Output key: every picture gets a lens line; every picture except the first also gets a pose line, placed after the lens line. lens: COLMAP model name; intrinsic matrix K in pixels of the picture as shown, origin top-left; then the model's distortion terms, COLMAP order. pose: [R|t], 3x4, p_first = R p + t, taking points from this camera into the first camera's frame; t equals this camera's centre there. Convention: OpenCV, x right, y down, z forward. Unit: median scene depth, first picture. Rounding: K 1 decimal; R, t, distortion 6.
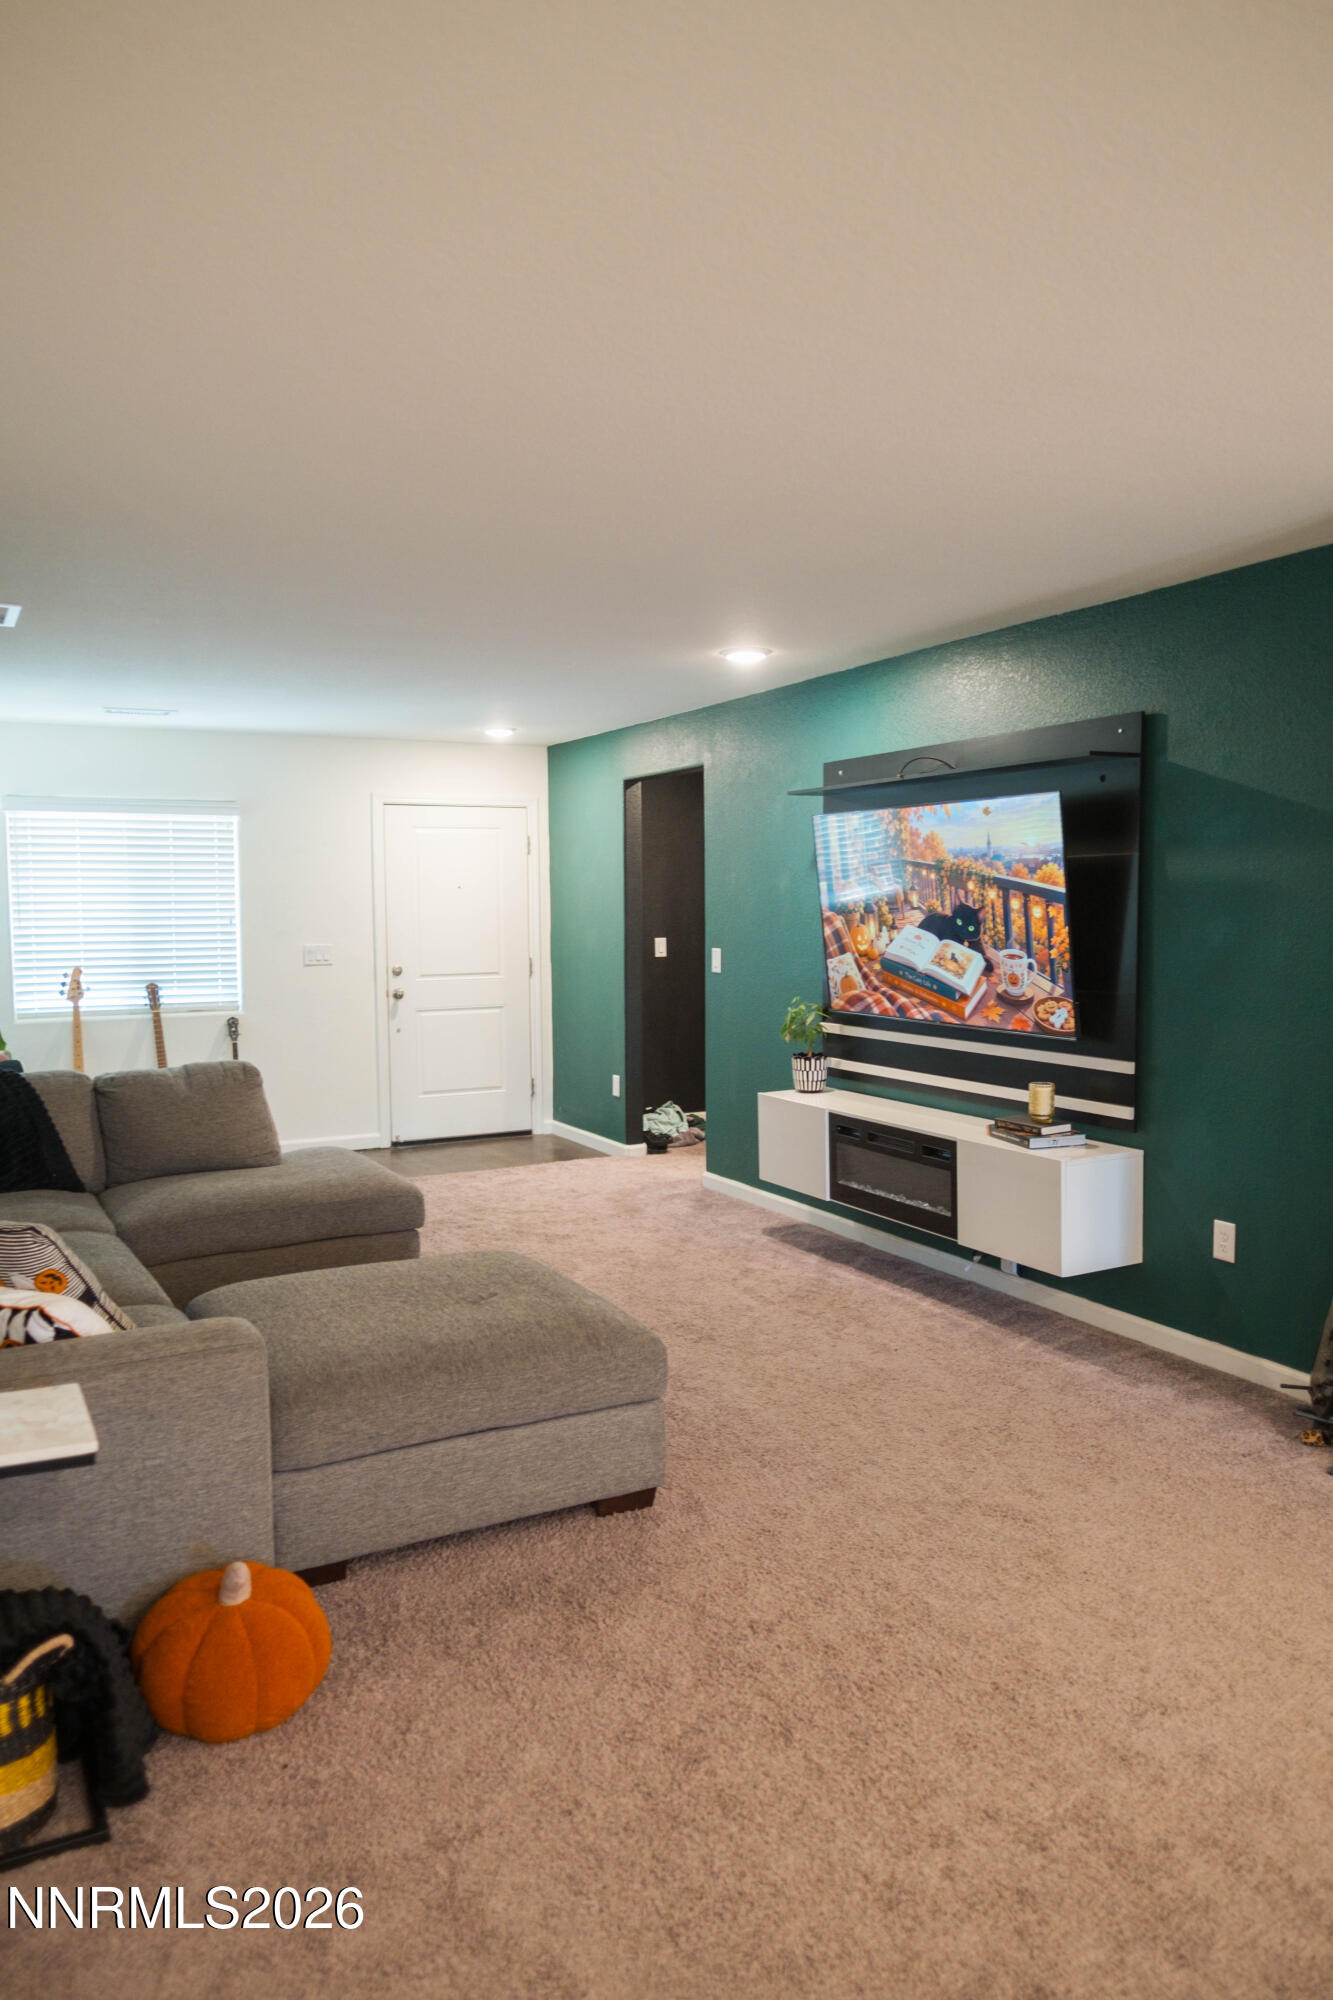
lens RADIAL K [[1406.9, 0, 666.5], [0, 1406.9, 1000.0], [0, 0, 1]] dist [0.000104, -0.000129]
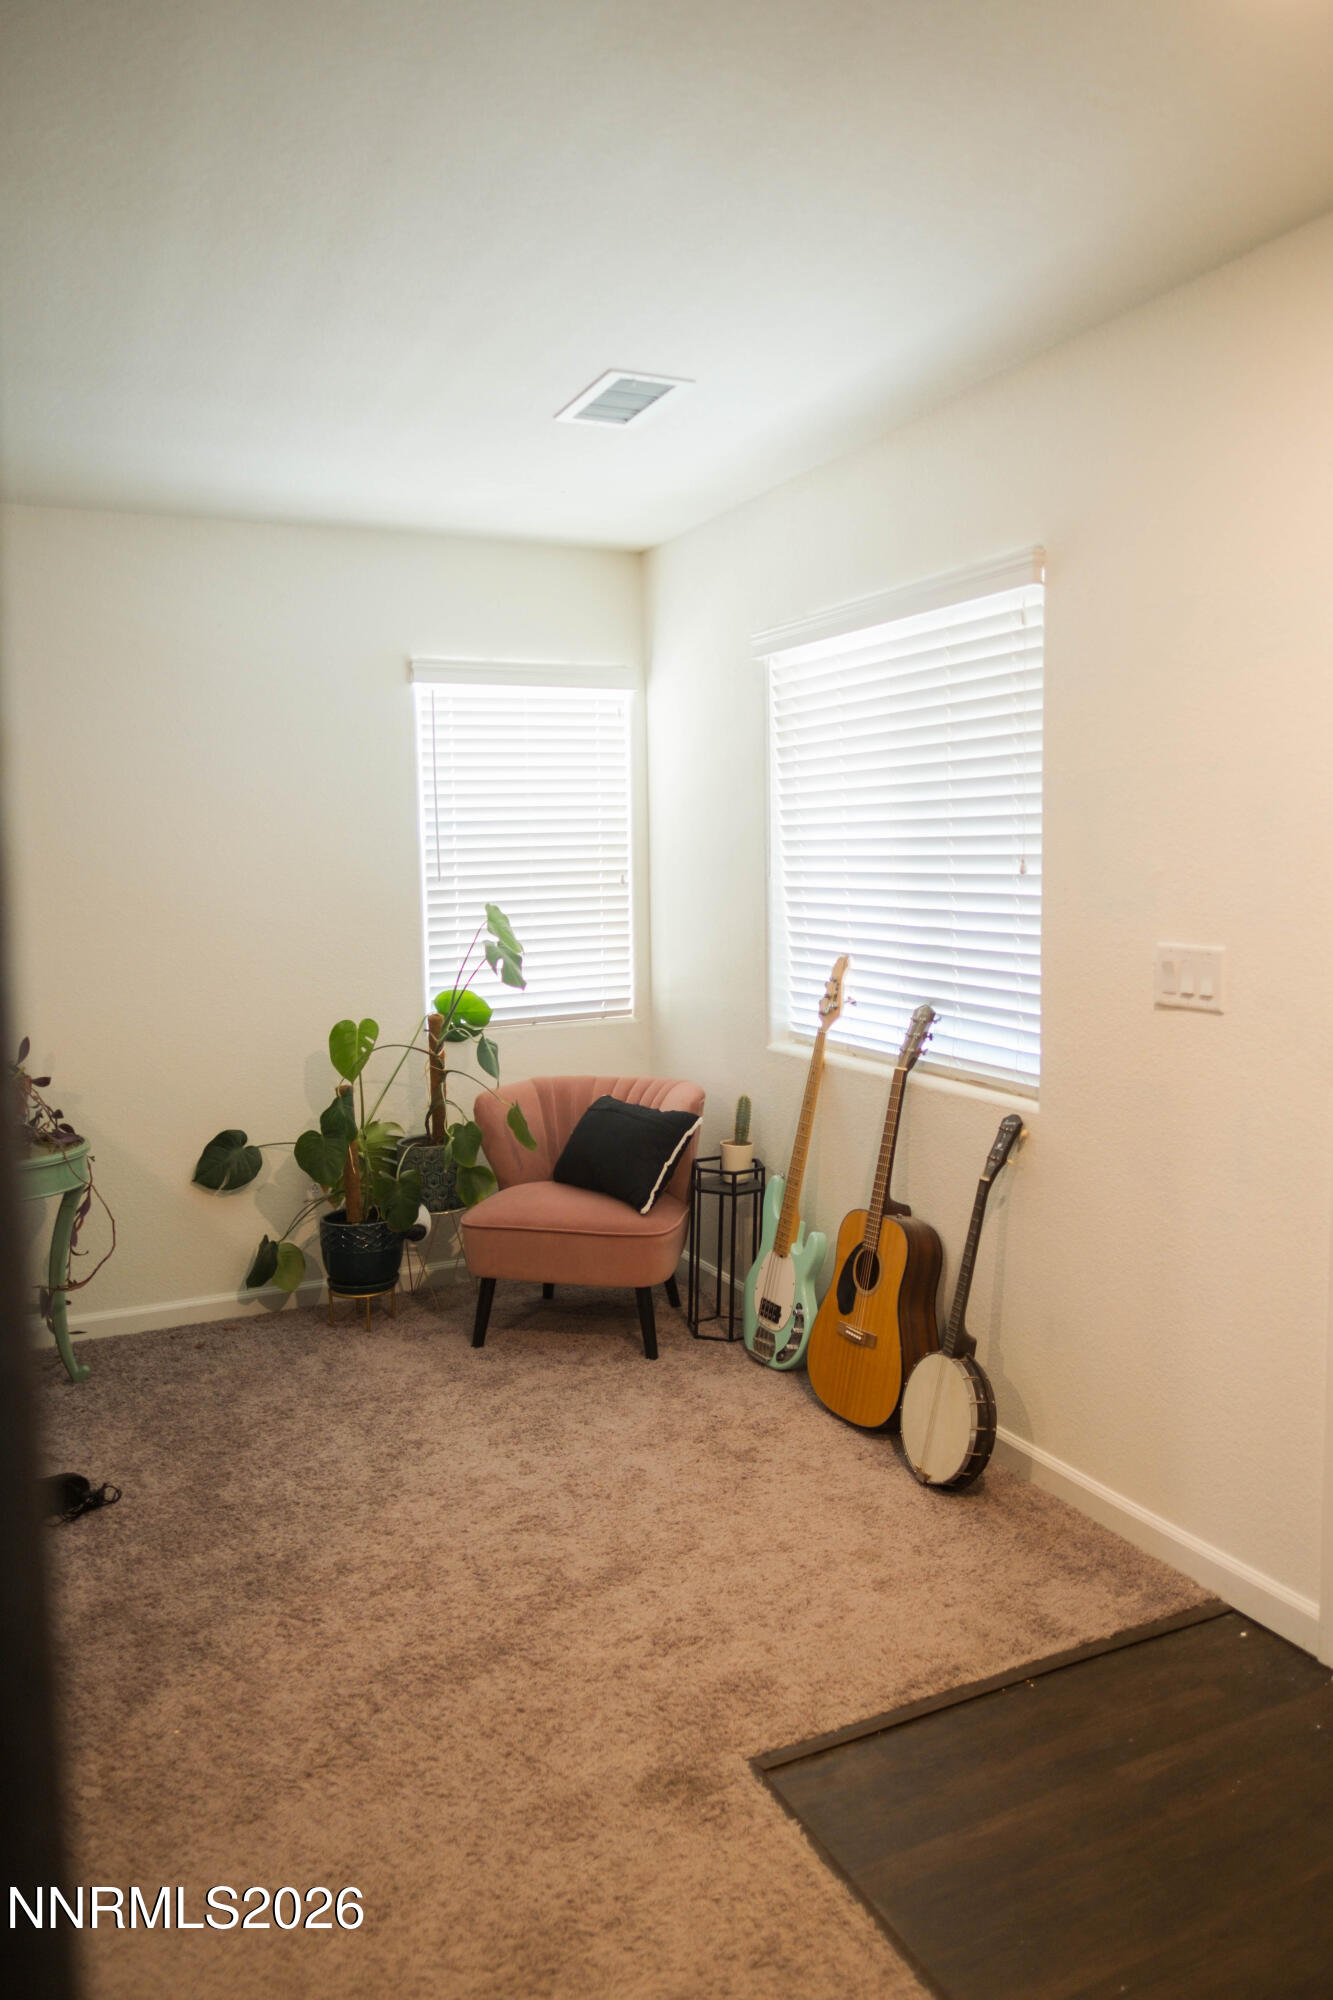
lens RADIAL K [[1406.9, 0, 666.5], [0, 1406.9, 1000.0], [0, 0, 1]] dist [0.000104, -0.000129]
pose [[-0.049469, 0.108613, -0.992852, 0.083873], [-0.070635, 0.991200, 0.111952, -0.059159], [0.996275, 0.075668, -0.041362, 0.958332]]
